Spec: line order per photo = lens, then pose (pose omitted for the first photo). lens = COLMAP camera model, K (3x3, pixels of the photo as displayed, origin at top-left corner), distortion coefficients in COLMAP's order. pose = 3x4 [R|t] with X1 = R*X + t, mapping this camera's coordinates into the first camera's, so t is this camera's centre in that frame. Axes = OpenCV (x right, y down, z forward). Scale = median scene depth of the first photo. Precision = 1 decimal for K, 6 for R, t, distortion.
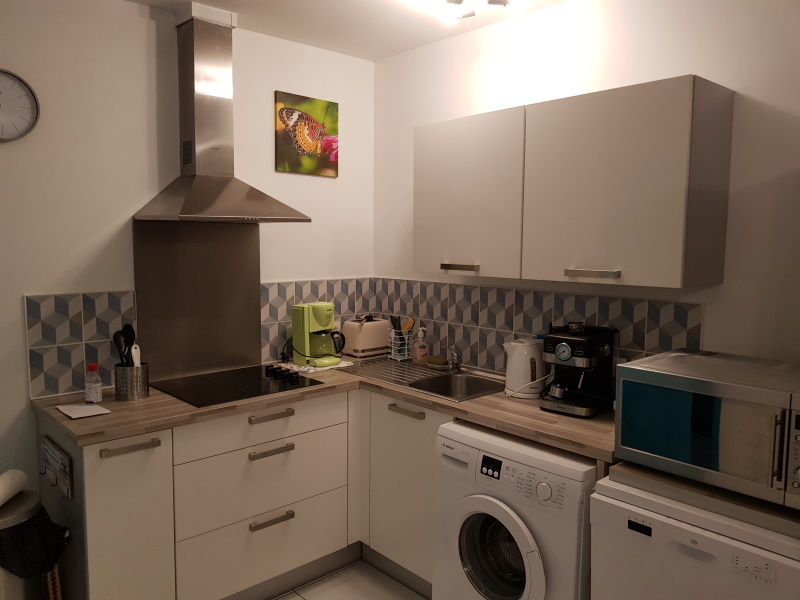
lens RADIAL K [[624.3, 0, 383.6], [0, 624.3, 283.9], [0, 0, 1]] dist [0.040315, -0.006121]
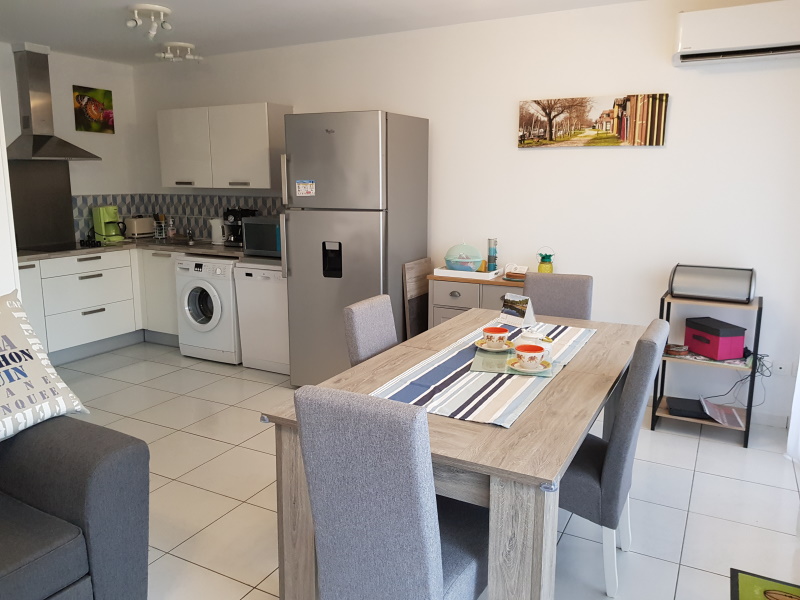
lens RADIAL K [[624.3, 0, 383.6], [0, 624.3, 283.9], [0, 0, 1]] dist [0.040315, -0.006121]
pose [[0.943542, -0.062546, 0.325295, 0.038398], [0.029952, 0.994099, 0.104262, 0.087764], [-0.329897, -0.088632, 0.939847, -0.975485]]
